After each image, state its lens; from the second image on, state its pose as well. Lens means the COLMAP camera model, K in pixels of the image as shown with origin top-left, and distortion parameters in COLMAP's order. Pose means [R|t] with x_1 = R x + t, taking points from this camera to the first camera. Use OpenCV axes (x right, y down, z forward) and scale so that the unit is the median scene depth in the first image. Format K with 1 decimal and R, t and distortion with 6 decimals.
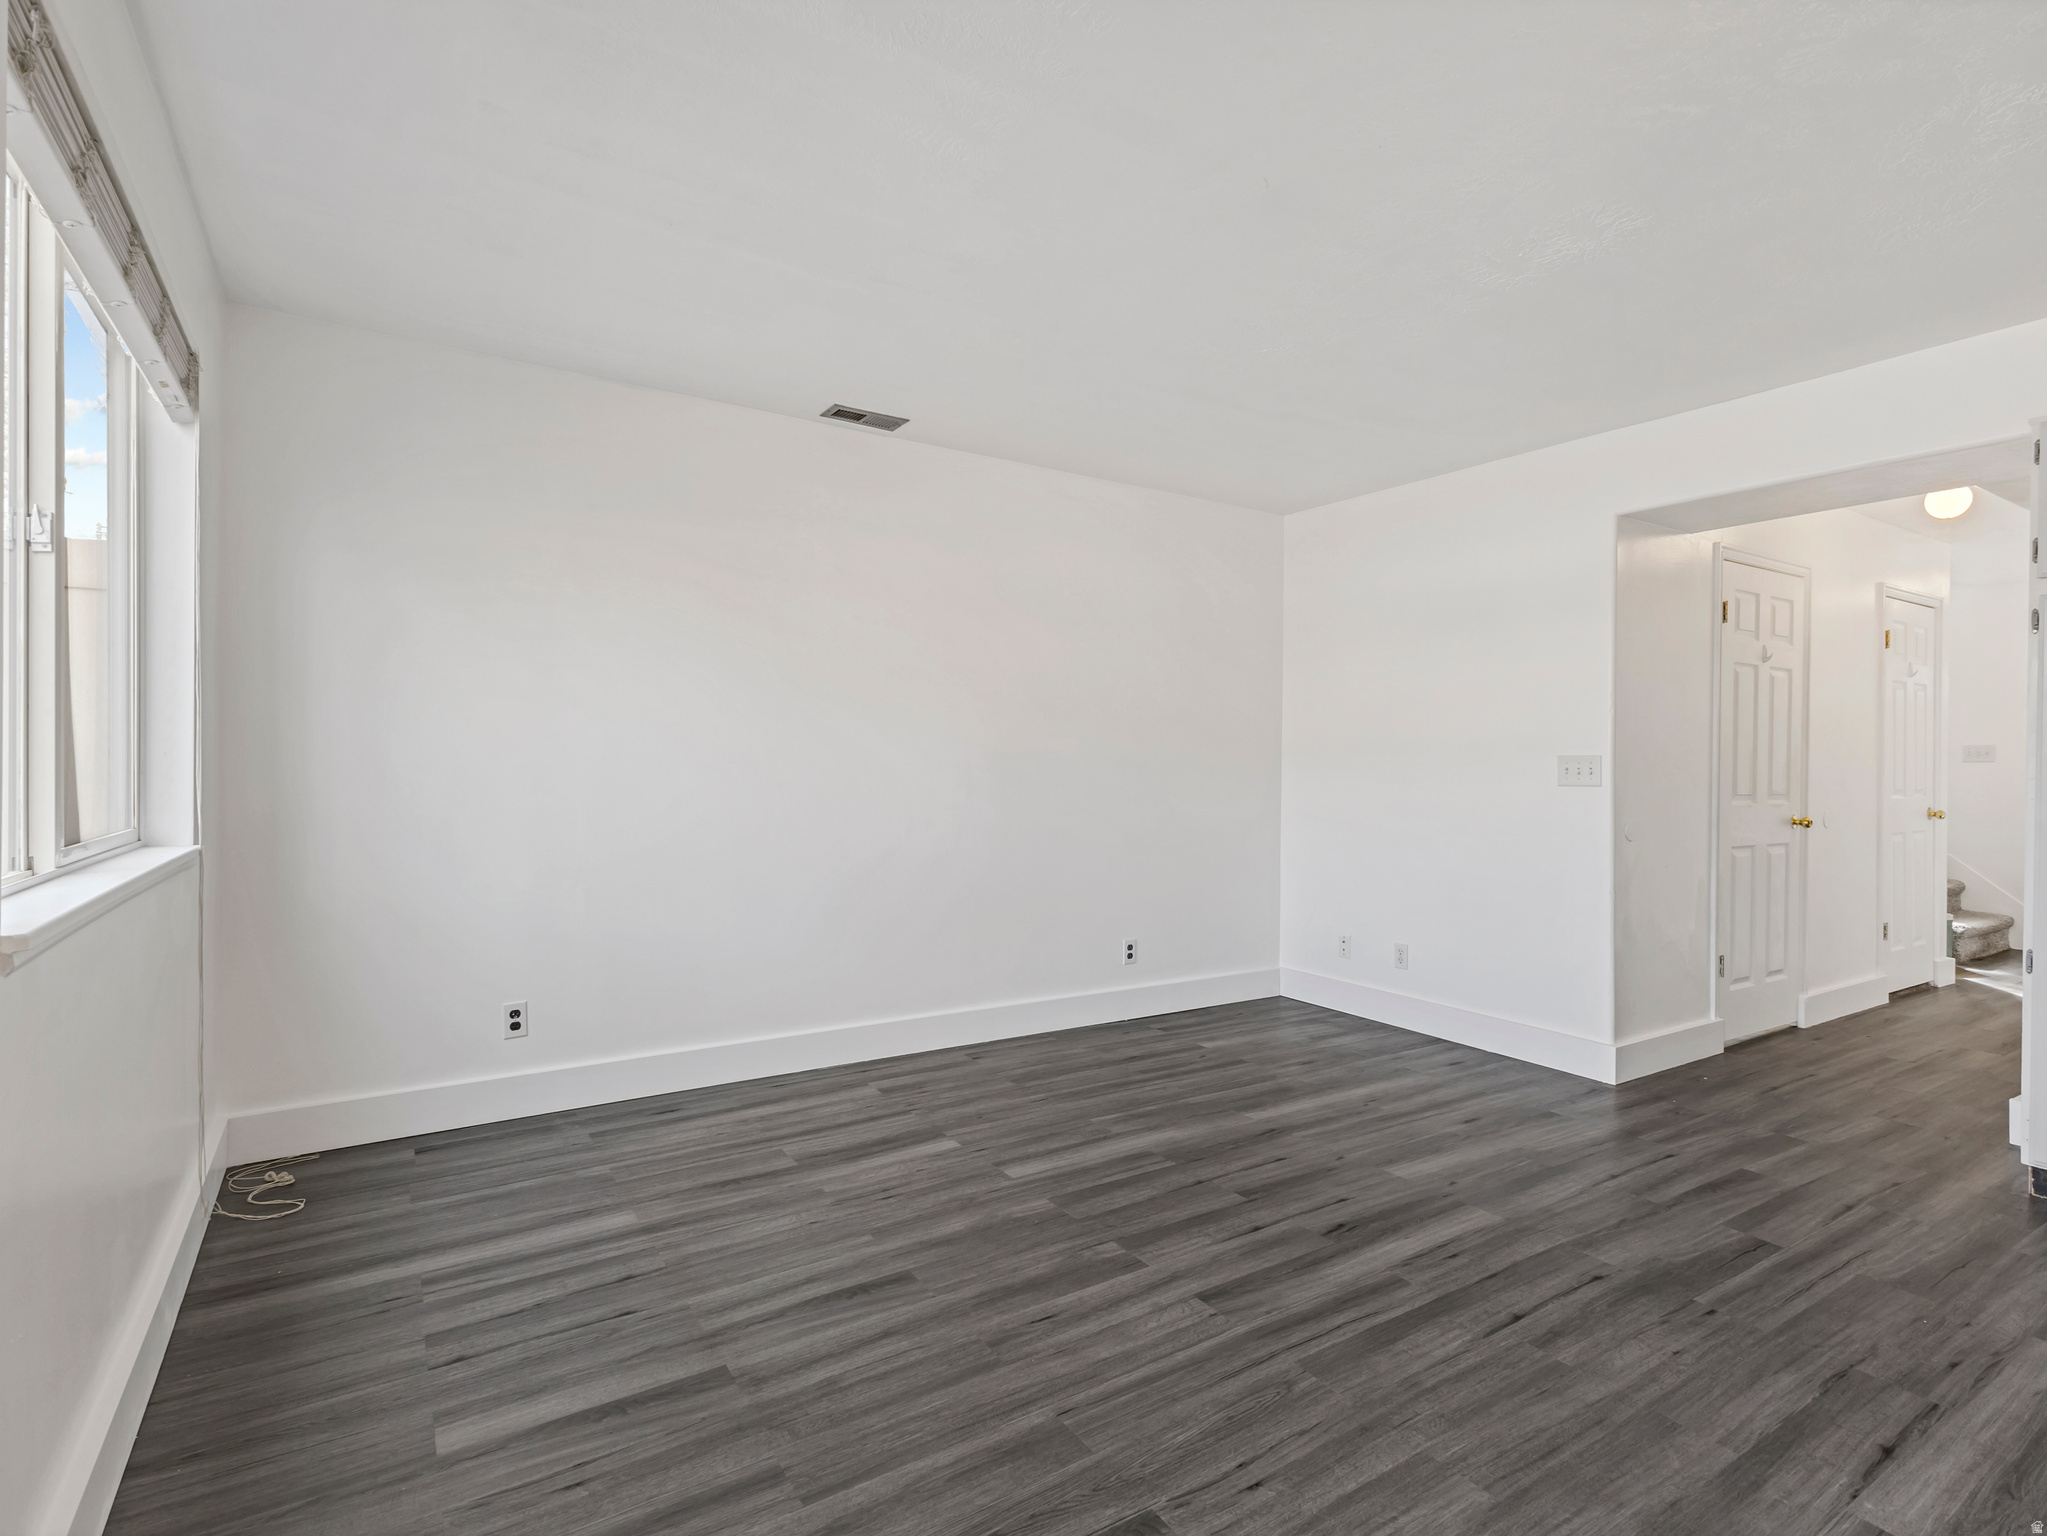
lens RADIAL K [[1003.6, 0, 1028.5], [0, 1003.6, 770.2], [0, 0, 1]] dist [0.005746, 0.000492]
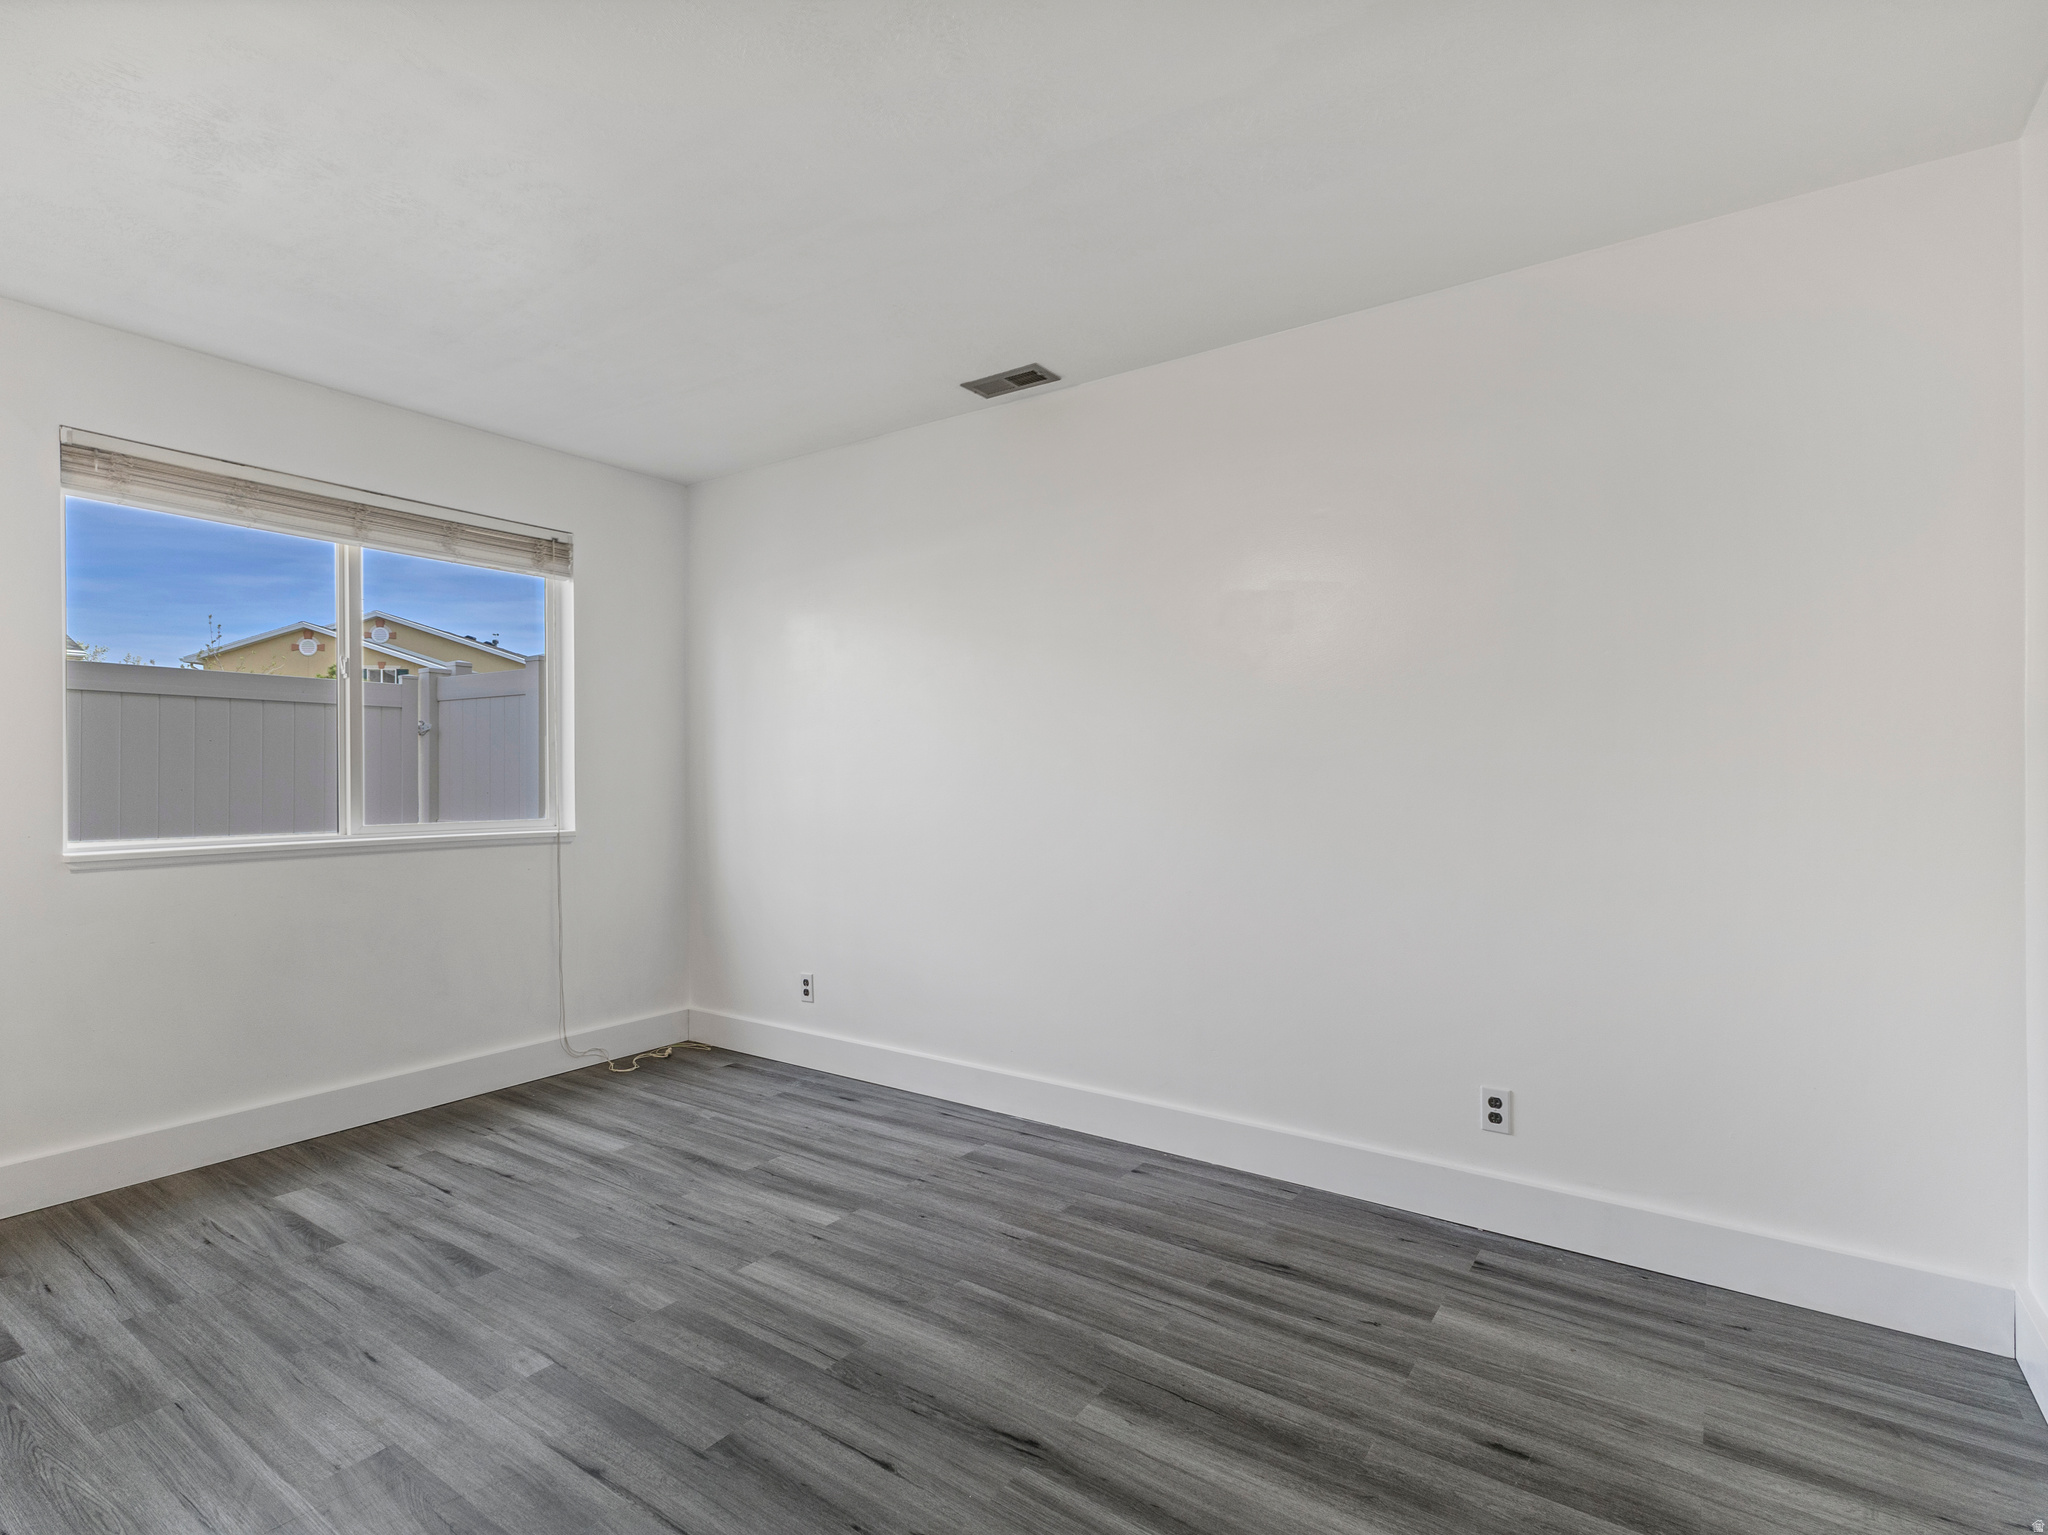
lens RADIAL K [[1004.1, 0, 1029.0], [0, 1004.1, 769.7], [0, 0, 1]] dist [0.005746, 0.000492]
pose [[0.389064, -0.014444, -0.921097, 0.827065], [-0.001044, 0.999870, -0.016121, 0.000844], [0.921210, 0.007234, 0.388998, 0.861599]]
